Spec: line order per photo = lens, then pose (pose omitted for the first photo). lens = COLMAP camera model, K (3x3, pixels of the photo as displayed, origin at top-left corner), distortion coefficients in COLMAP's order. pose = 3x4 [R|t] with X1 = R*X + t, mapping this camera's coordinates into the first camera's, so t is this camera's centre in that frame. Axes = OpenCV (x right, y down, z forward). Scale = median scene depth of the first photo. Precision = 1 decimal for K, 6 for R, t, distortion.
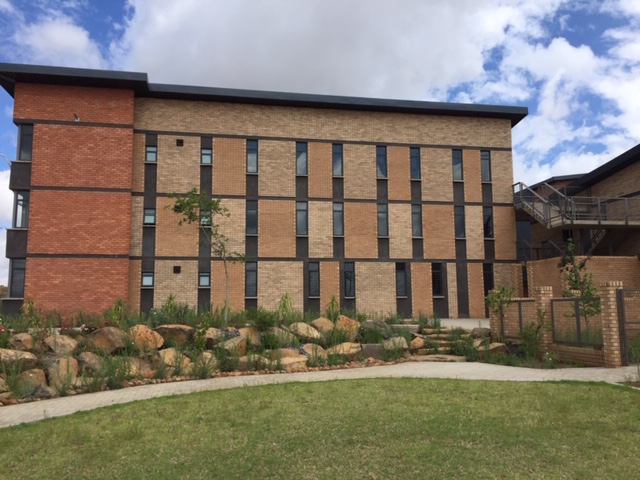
lens RADIAL K [[545.5, 0, 317.5], [0, 545.5, 244.9], [0, 0, 1]] dist [0.084210, -0.094890]
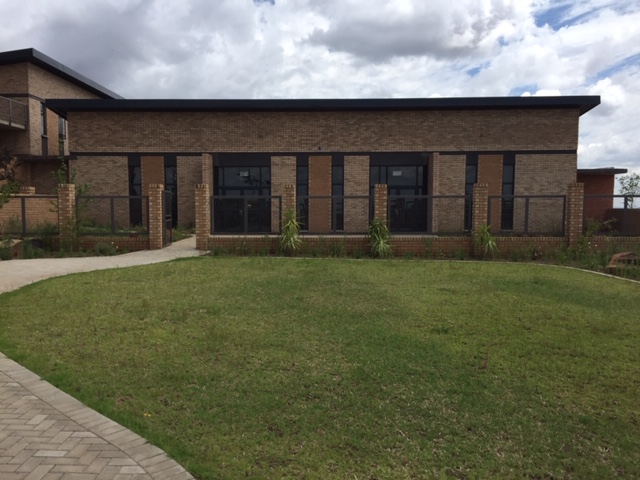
lens RADIAL K [[545.5, 0, 319.9], [0, 545.5, 236.3], [0, 0, 1]] dist [0.084210, -0.094890]
pose [[0.196621, -0.050501, 0.979178, -0.340027], [-0.114378, 0.990673, 0.074061, 0.024587], [-0.973785, -0.126558, 0.189011, 0.188568]]
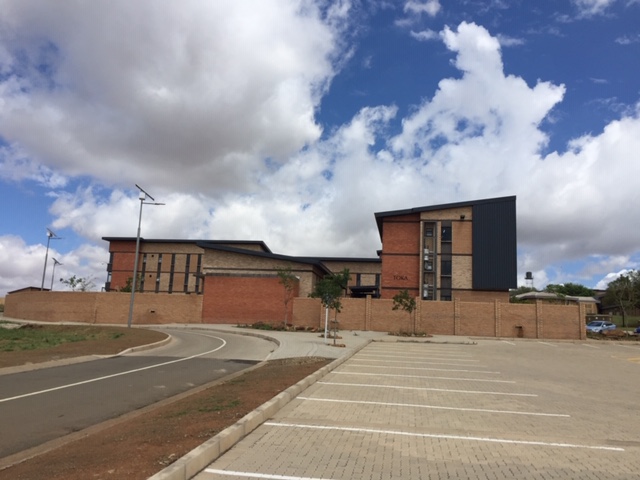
lens RADIAL K [[545.5, 0, 323.9], [0, 545.5, 245.7], [0, 0, 1]] dist [0.084210, -0.094890]
pose [[0.948467, -0.006684, -0.316806, 1.730991], [-0.009083, 0.998793, -0.048264, -0.094935], [0.316746, 0.048654, 0.947262, -1.765039]]
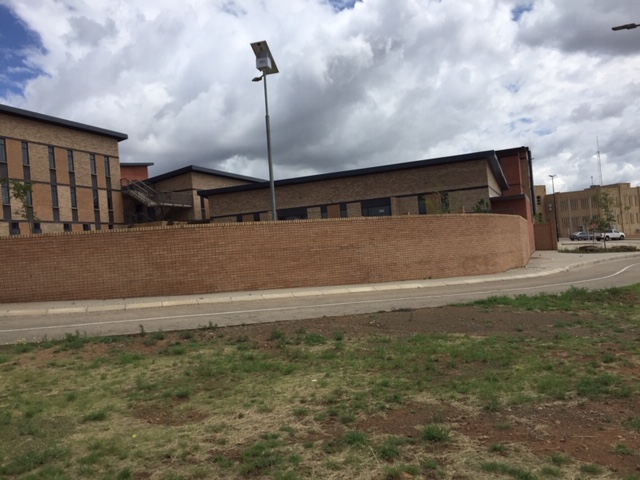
lens RADIAL K [[545.5, 0, 315.0], [0, 545.5, 249.9], [0, 0, 1]] dist [0.084210, -0.094890]
pose [[0.560310, -0.029108, 0.827771, -0.784704], [-0.027606, 0.998171, 0.053786, 0.001623], [-0.827823, -0.052989, 0.558481, -0.500230]]
